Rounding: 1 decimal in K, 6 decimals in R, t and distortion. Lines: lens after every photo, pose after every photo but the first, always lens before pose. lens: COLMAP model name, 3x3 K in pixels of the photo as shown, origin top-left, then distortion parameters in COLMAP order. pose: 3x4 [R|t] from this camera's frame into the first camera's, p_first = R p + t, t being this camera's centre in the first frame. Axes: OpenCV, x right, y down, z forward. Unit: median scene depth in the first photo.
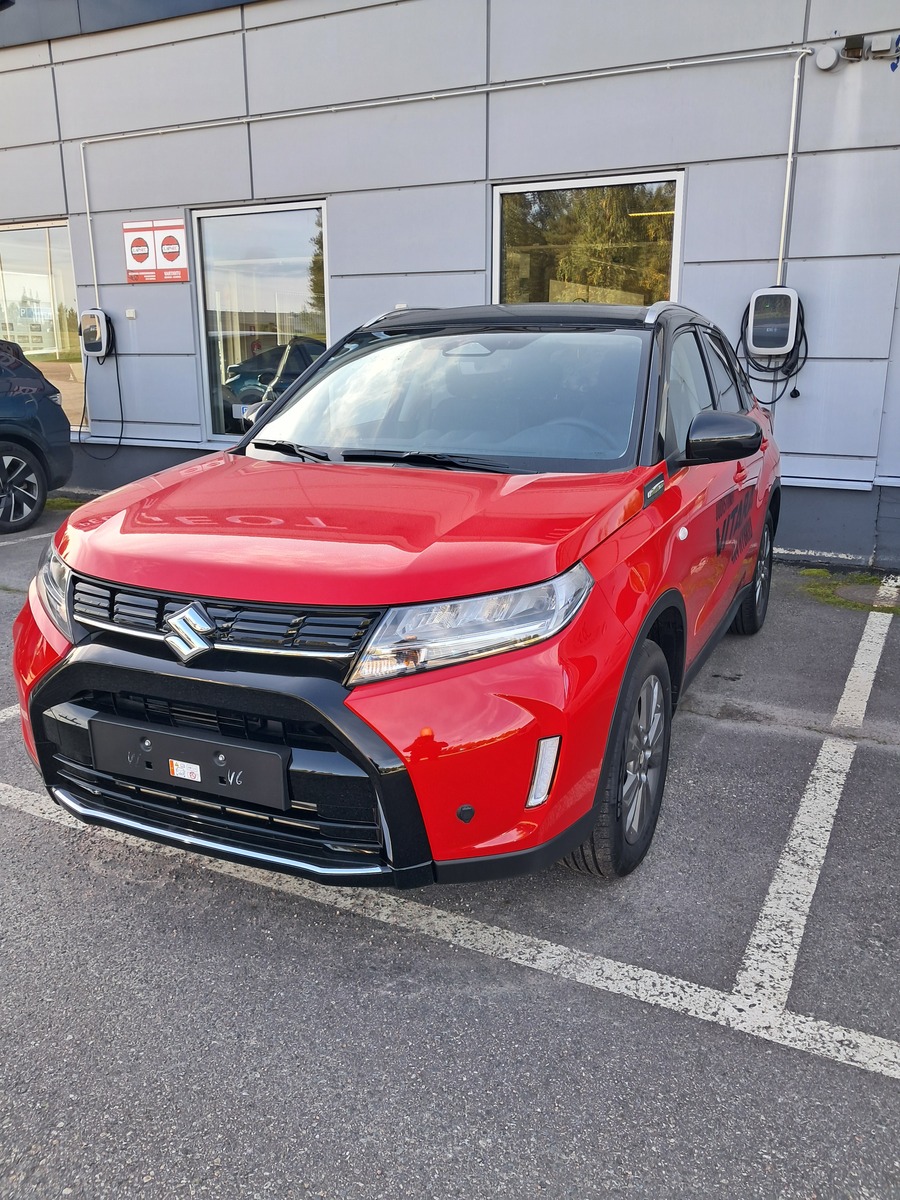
lens RADIAL K [[982.3, 0, 457.8], [0, 982.3, 606.1], [0, 0, 1]] dist [0.003471, -0.006998]
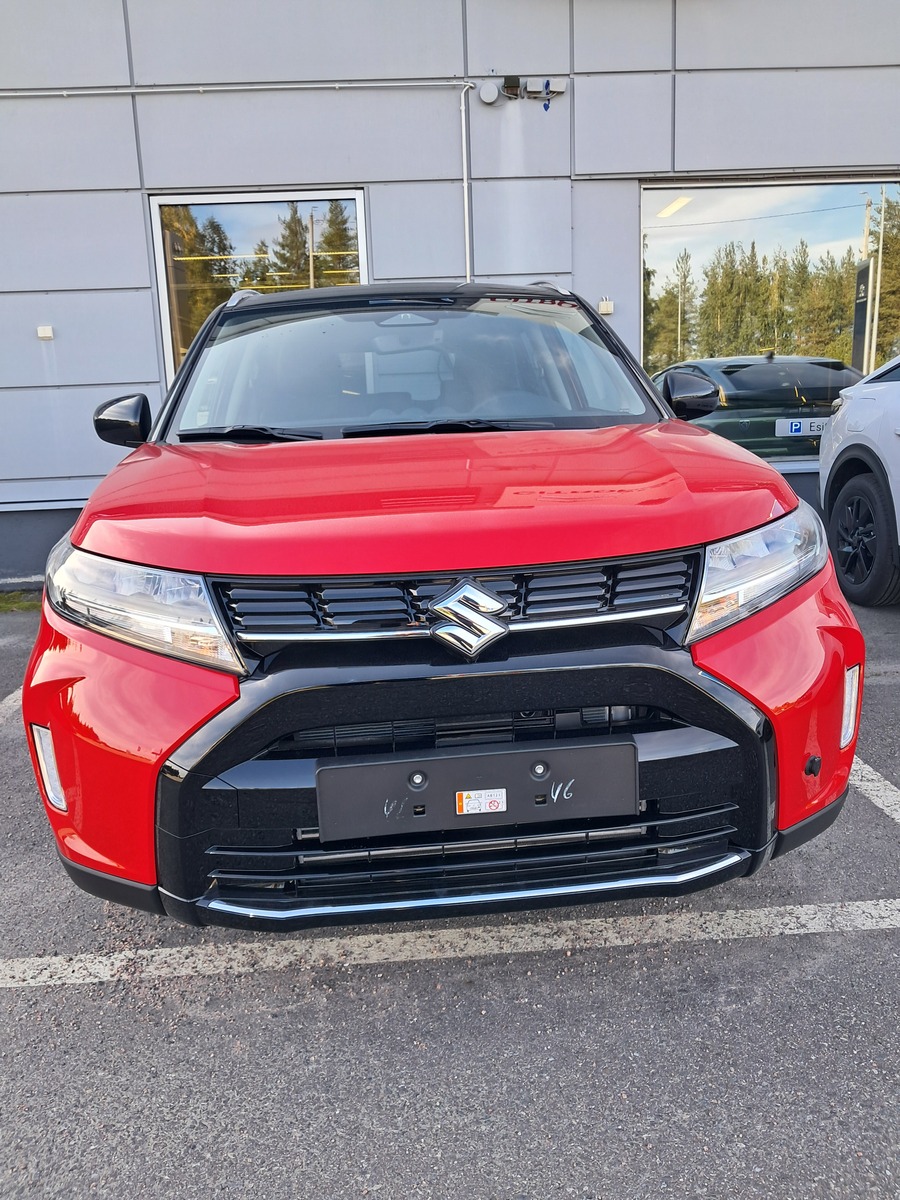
lens RADIAL K [[982.3, 0, 449.4], [0, 982.3, 595.4], [0, 0, 1]] dist [0.003471, -0.006998]
pose [[0.859713, -0.130886, 0.493722, -0.258210], [0.167905, 0.985311, -0.031165, 0.012319], [-0.482391, 0.109691, 0.869061, 0.137522]]
